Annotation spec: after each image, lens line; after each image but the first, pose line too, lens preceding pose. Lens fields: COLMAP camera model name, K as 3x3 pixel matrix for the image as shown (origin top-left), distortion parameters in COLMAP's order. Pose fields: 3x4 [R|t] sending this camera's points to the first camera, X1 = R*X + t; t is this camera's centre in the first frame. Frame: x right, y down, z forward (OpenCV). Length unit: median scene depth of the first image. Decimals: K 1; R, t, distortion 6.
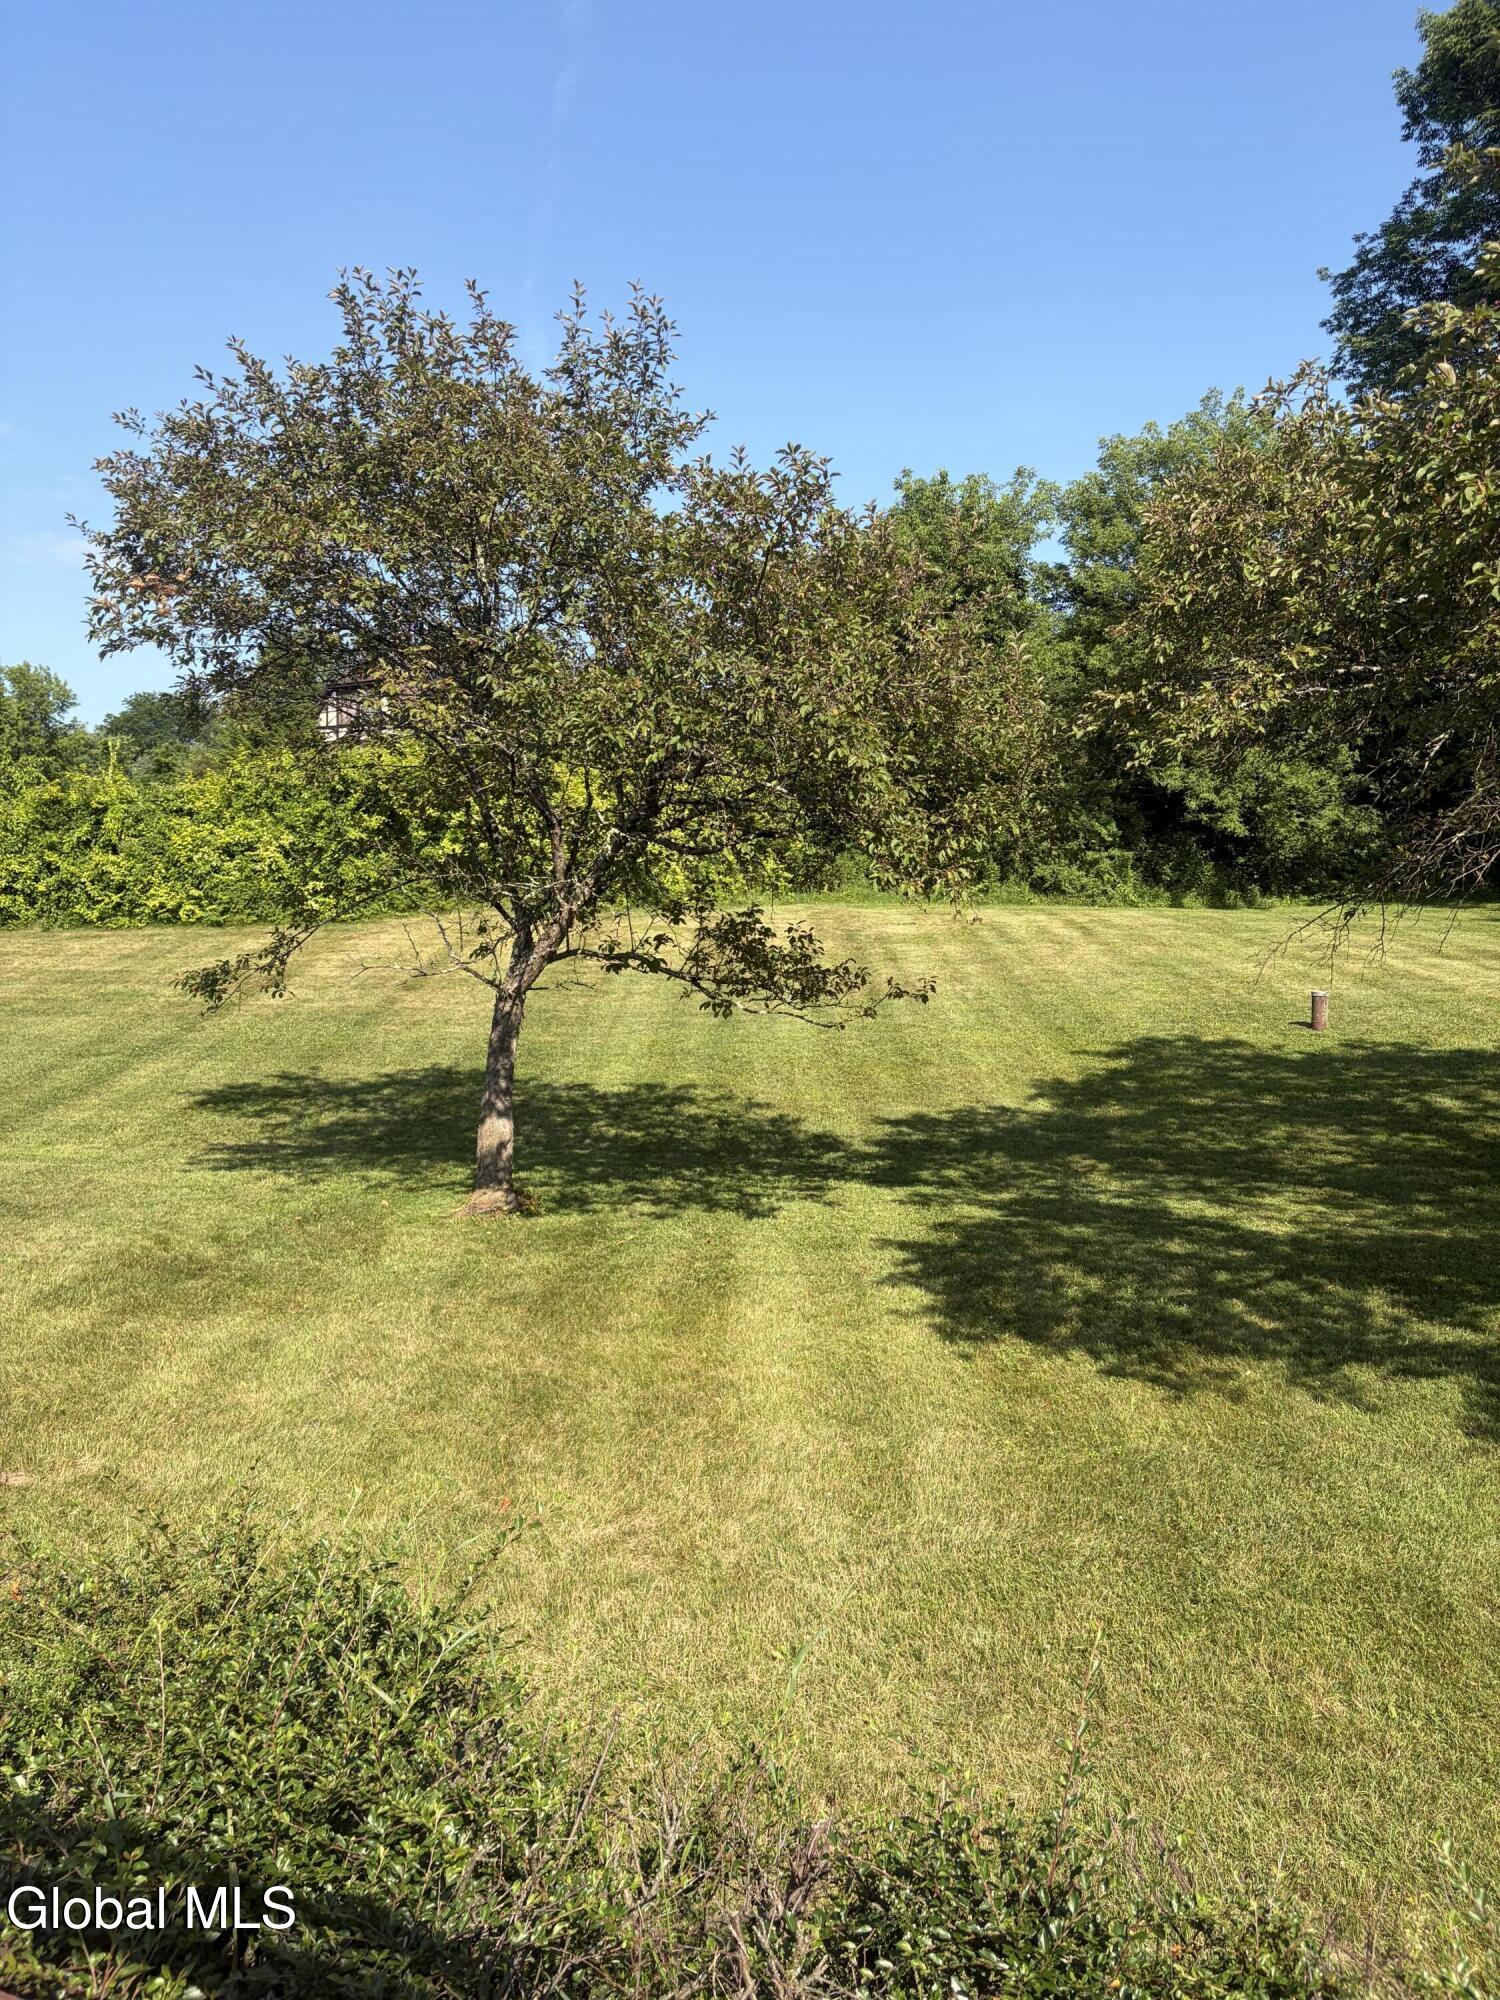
lens RADIAL K [[1473.5, 0, 755.2], [0, 1473.5, 1013.8], [0, 0, 1]] dist [0.018673, -0.033975]
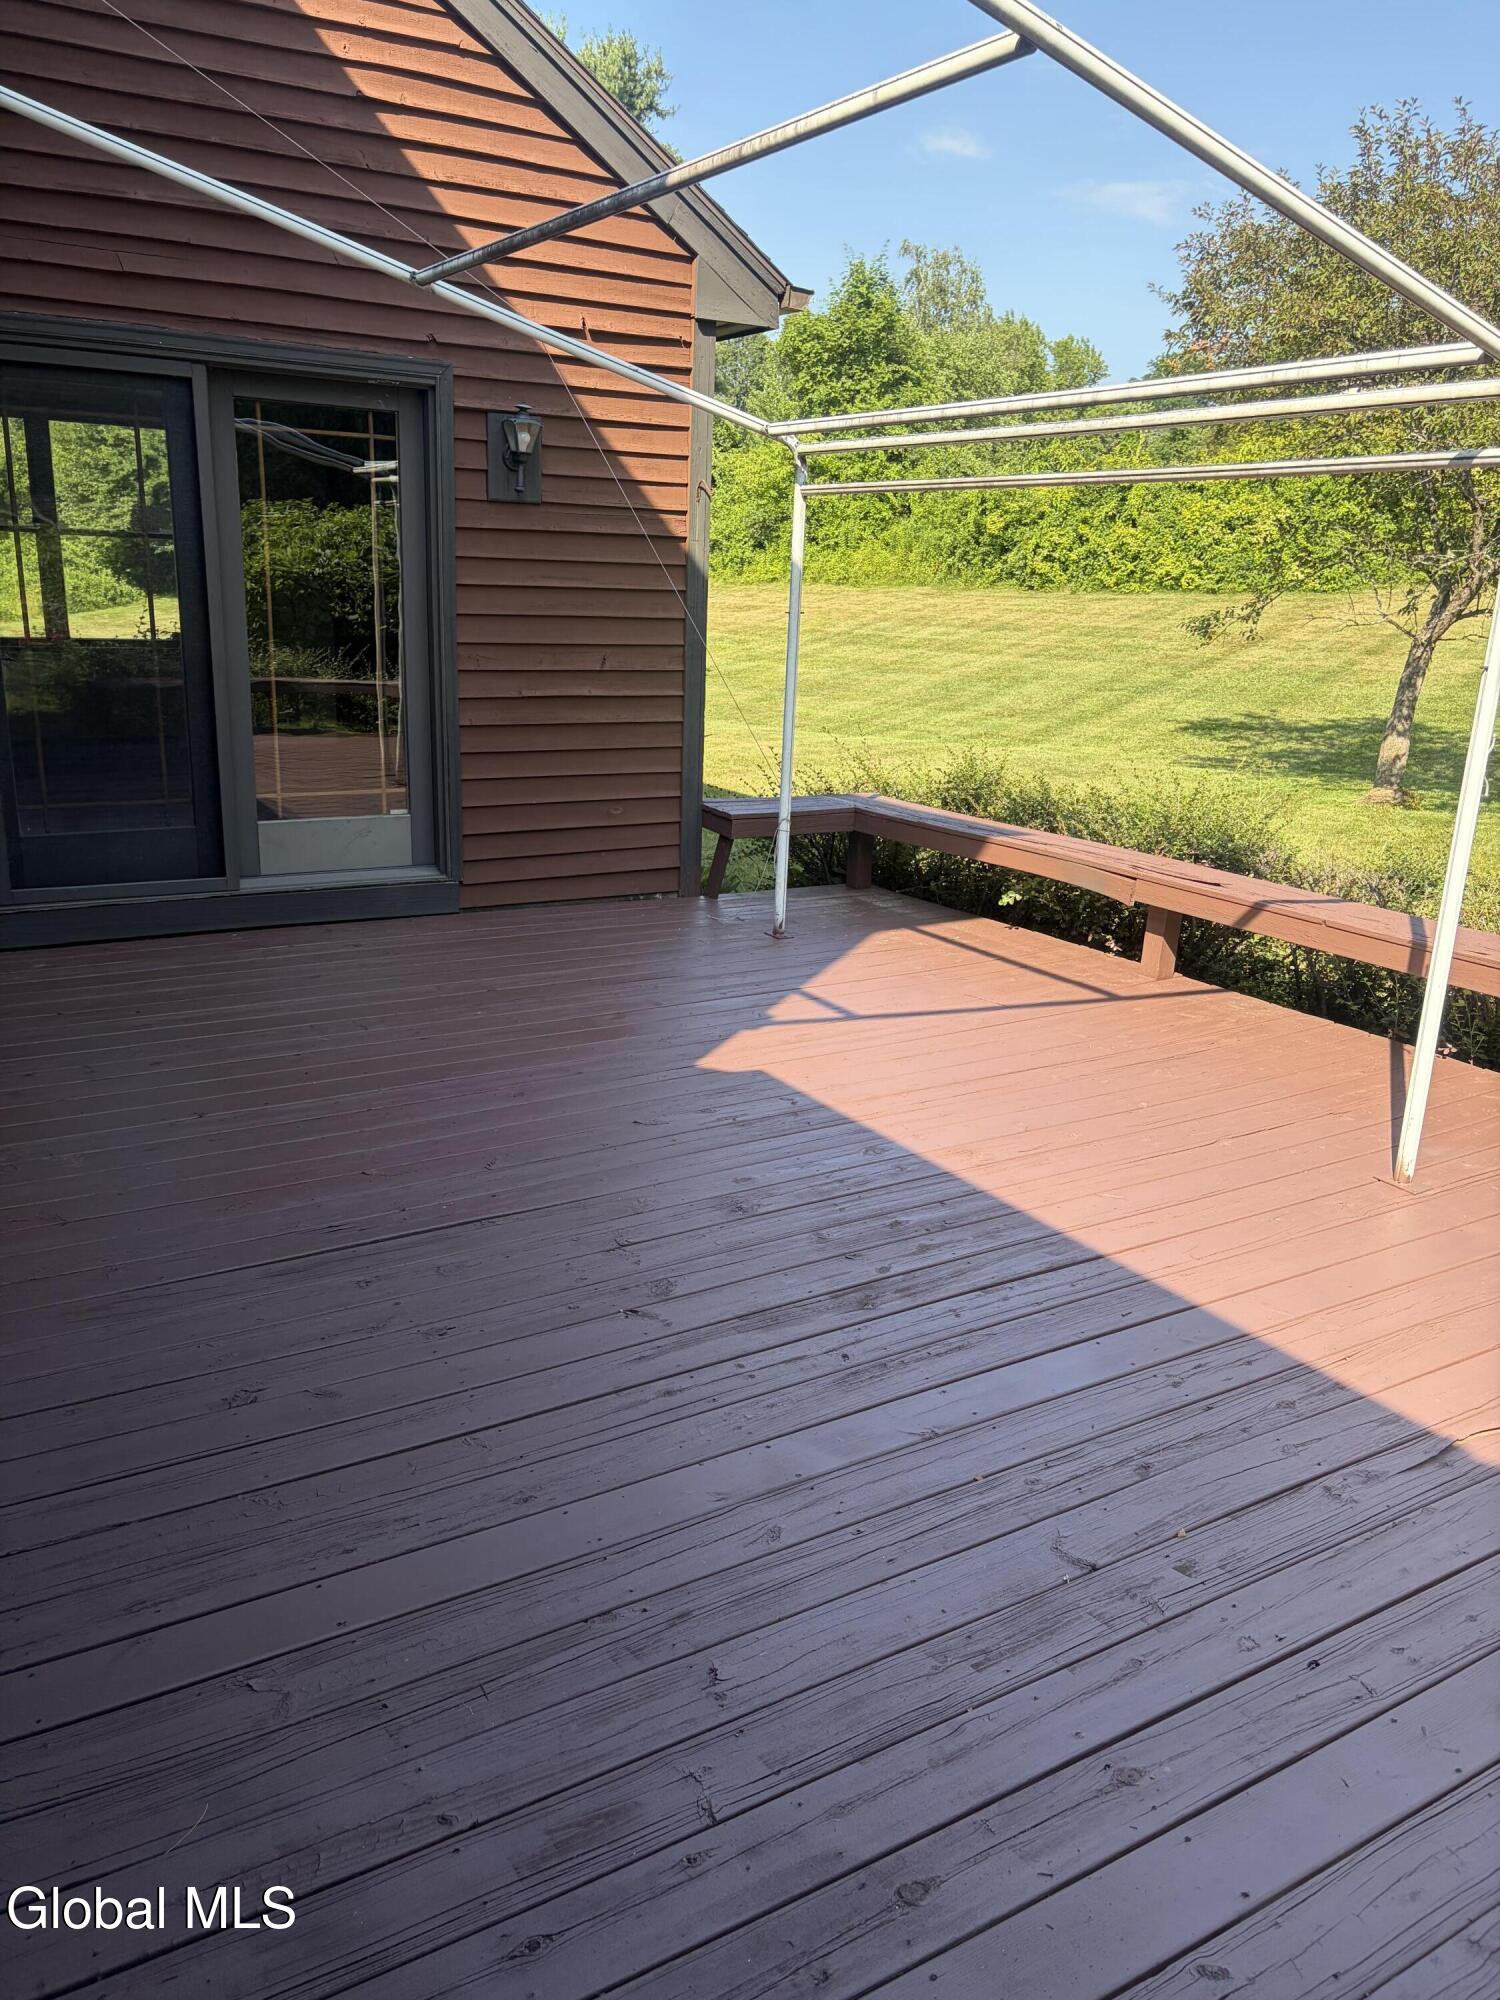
lens RADIAL K [[1473.5, 0, 771.6], [0, 1473.5, 1018.6], [0, 0, 1]] dist [0.018673, -0.033975]
pose [[0.810135, 0.184889, -0.556325, 0.164280], [-0.061125, 0.970433, 0.233501, 0.040887], [0.583048, -0.155161, 0.797483, -0.467409]]
